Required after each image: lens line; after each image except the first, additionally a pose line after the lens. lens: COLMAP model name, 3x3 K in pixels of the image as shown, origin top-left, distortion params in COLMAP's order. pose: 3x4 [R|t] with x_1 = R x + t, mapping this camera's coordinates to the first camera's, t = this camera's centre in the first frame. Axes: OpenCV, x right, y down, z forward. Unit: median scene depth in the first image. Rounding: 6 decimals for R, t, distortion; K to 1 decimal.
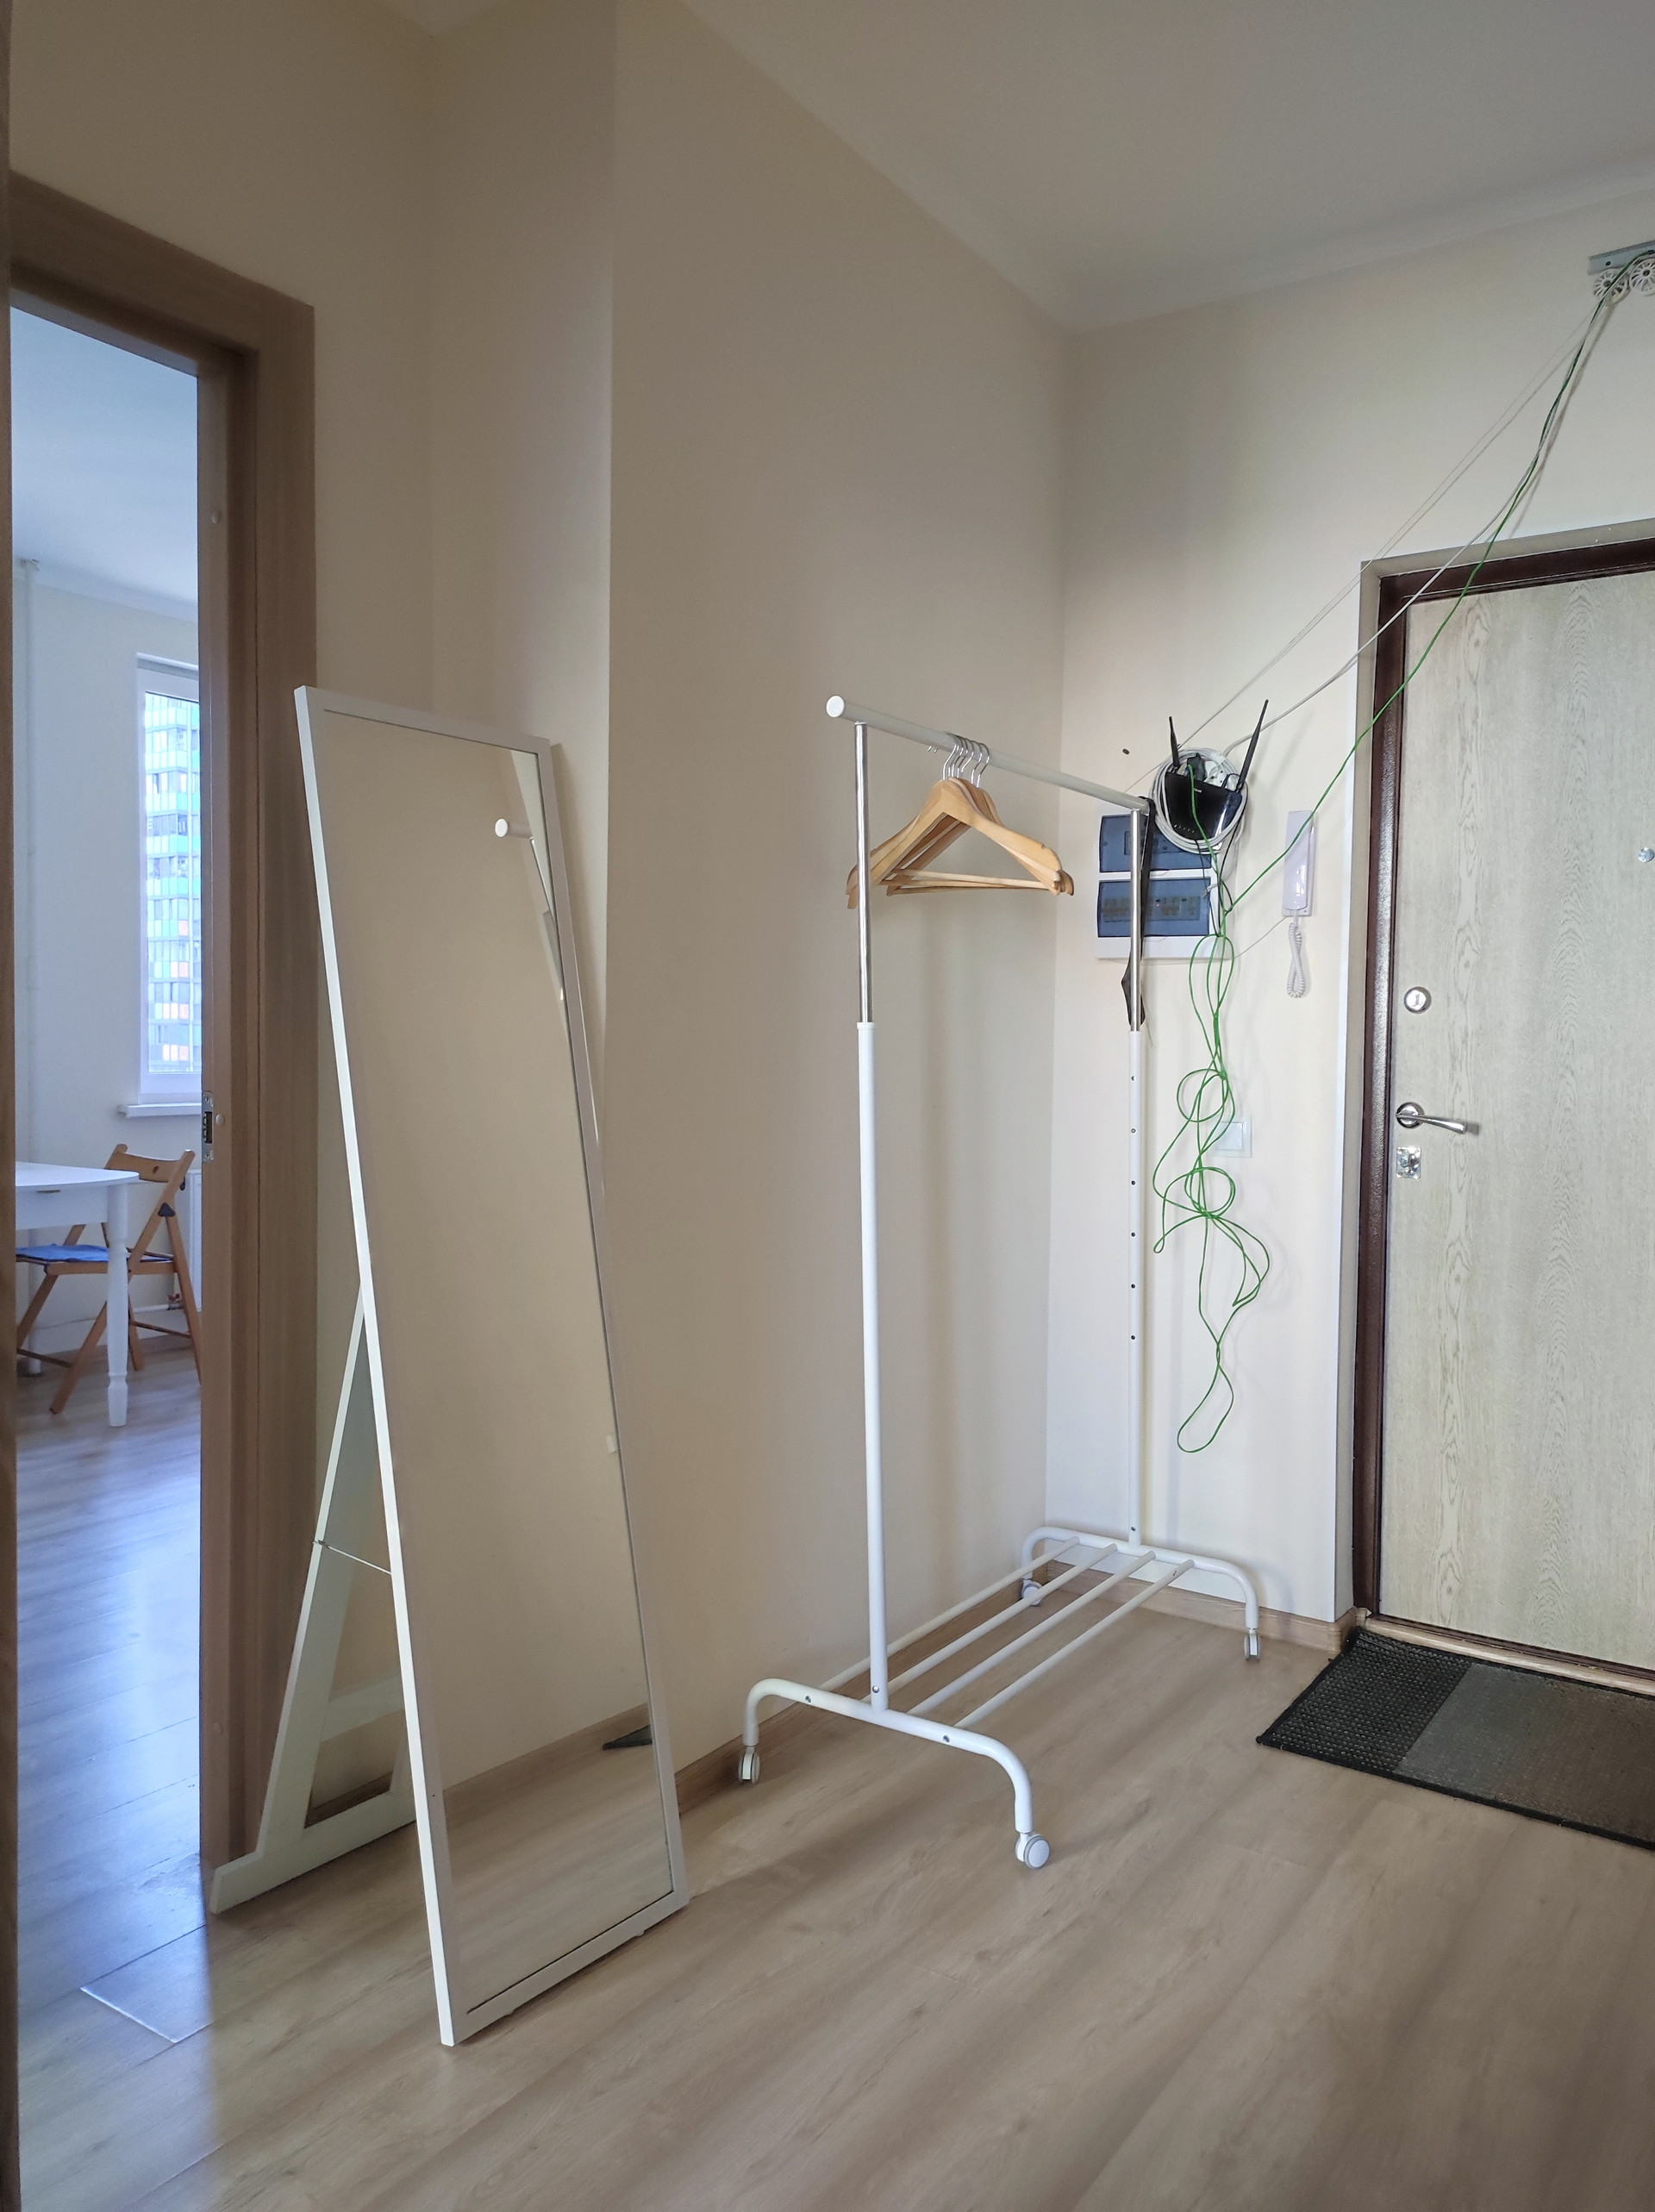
lens RADIAL K [[1637.9, 0, 827.5], [0, 1637.9, 1106.0], [0, 0, 1]] dist [0.096781, -0.103522]
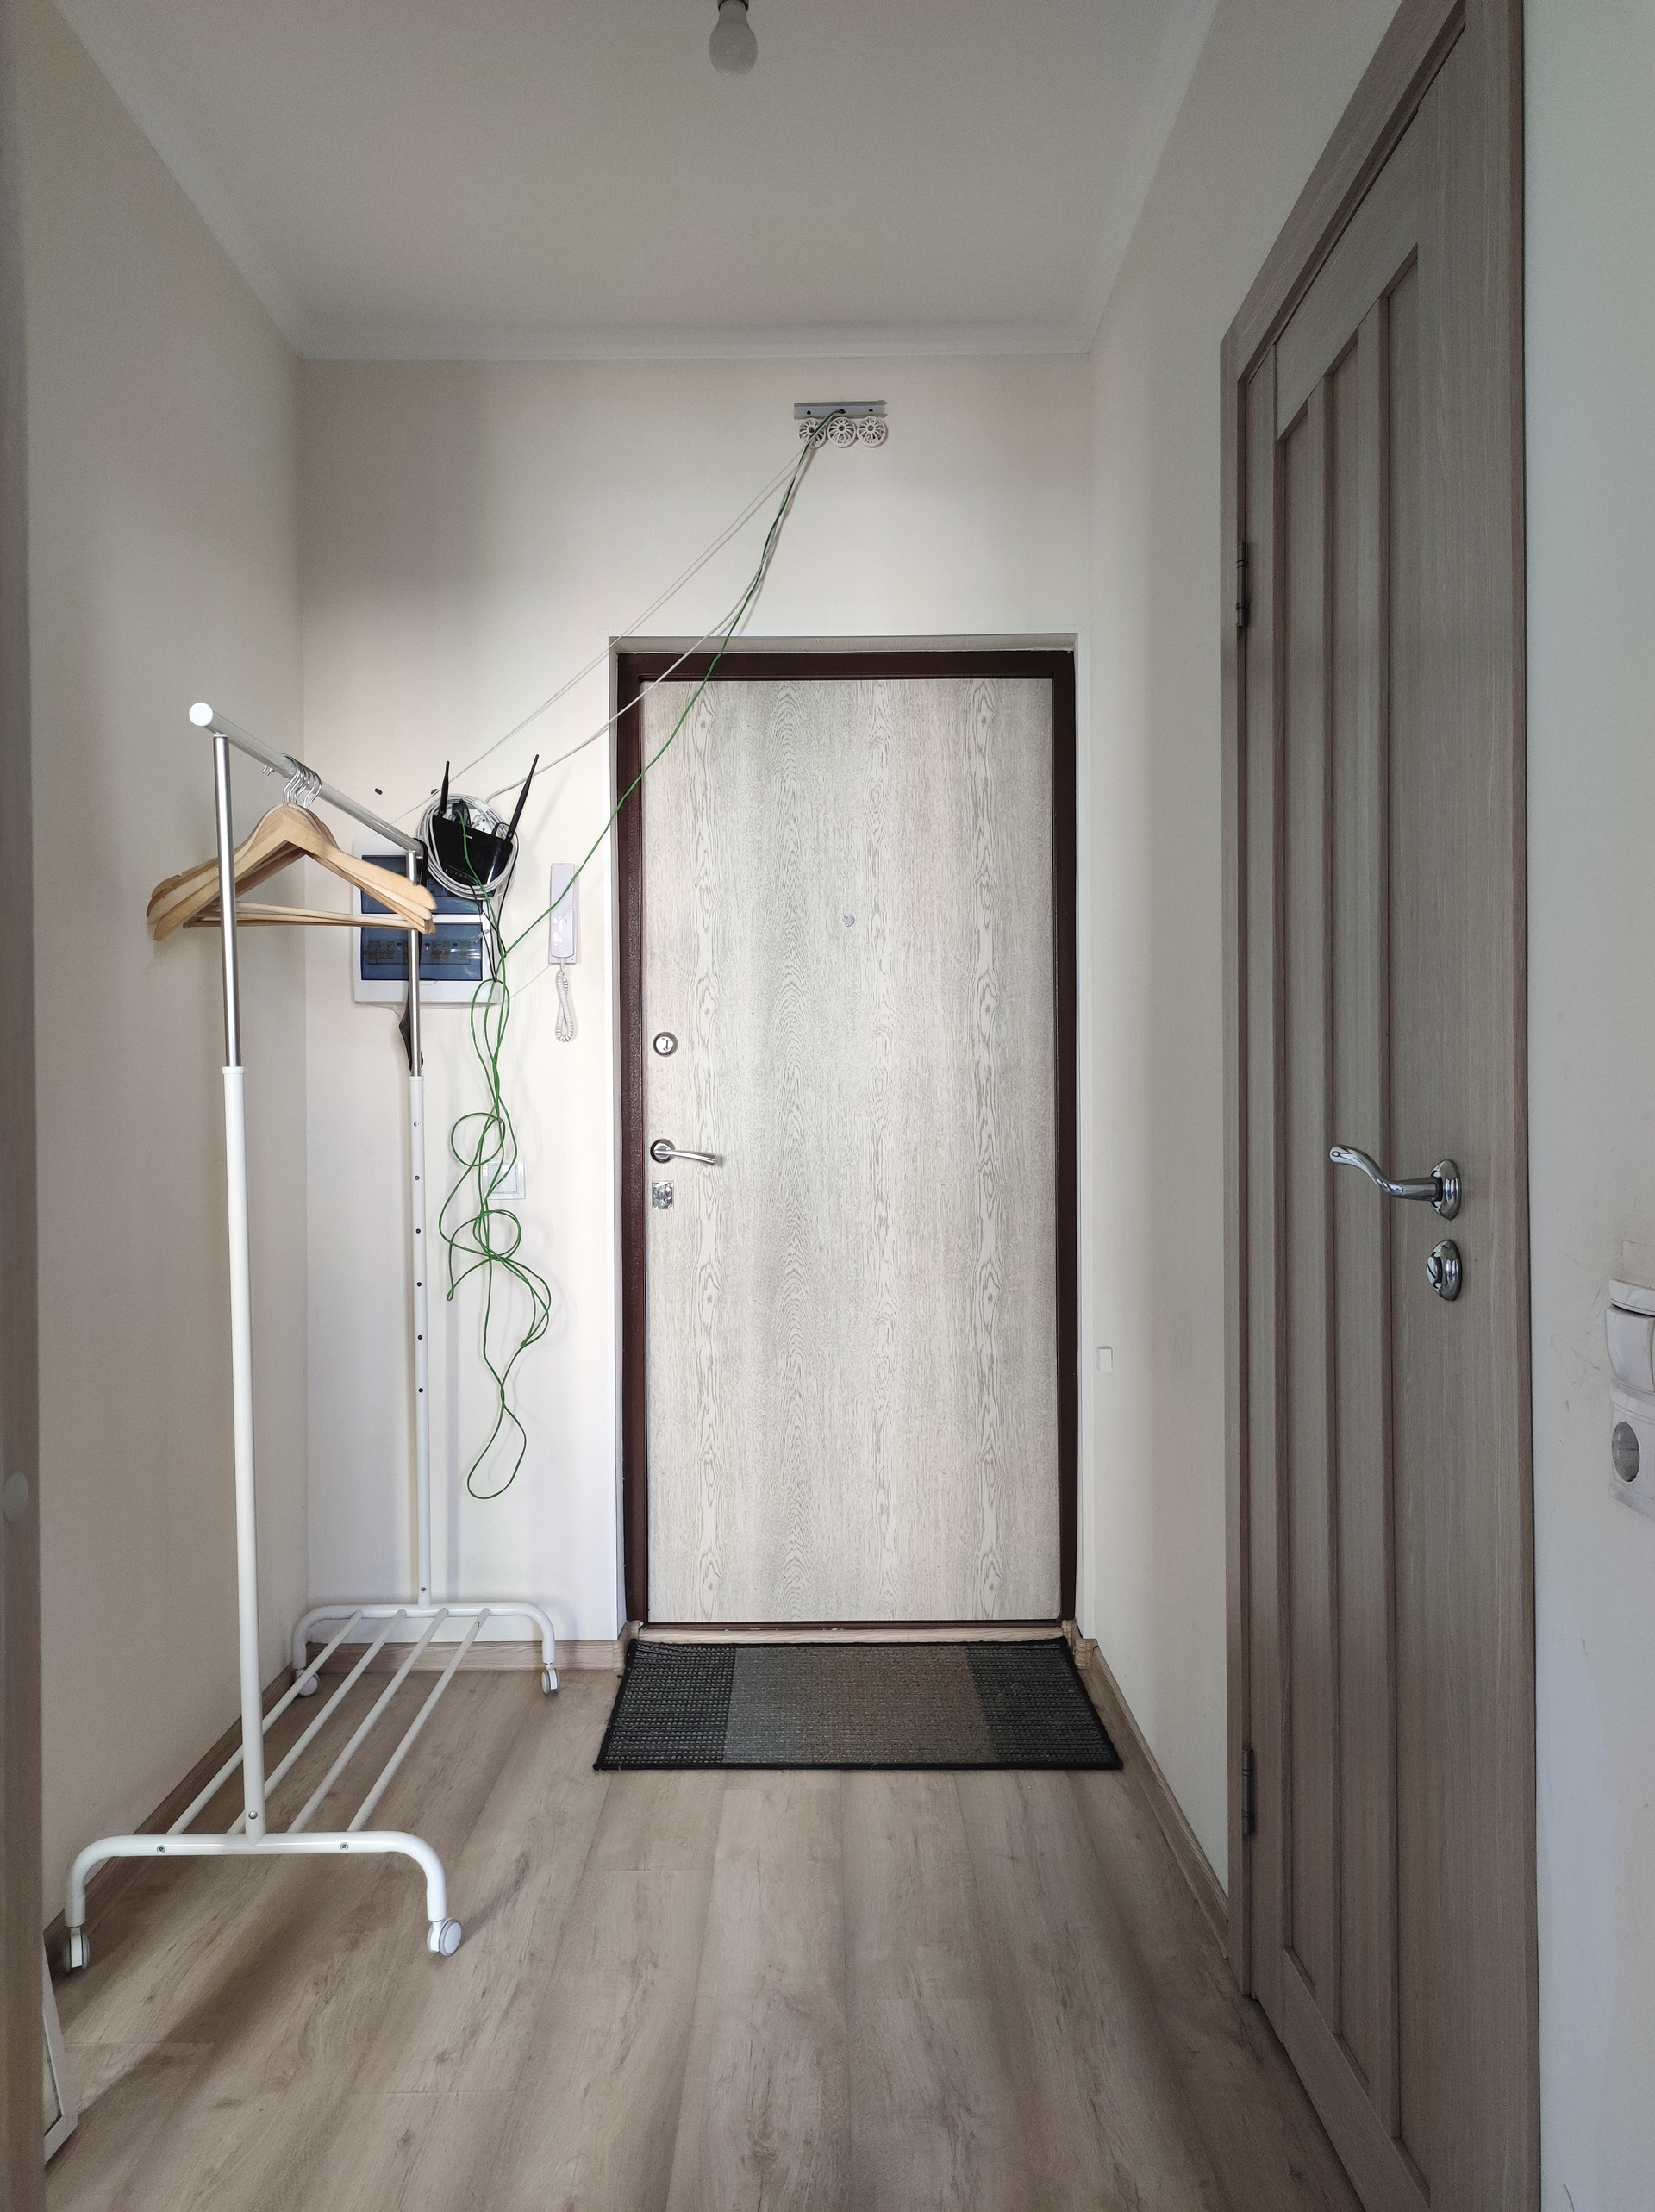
lens RADIAL K [[1640.6, 0, 824.8], [0, 1640.6, 1097.1], [0, 0, 1]] dist [0.060540, -0.050434]
pose [[0.829510, -0.021560, 0.558075, -0.160935], [0.041423, 0.998877, -0.022980, -0.000441], [-0.556953, 0.042179, 0.829472, 0.053322]]
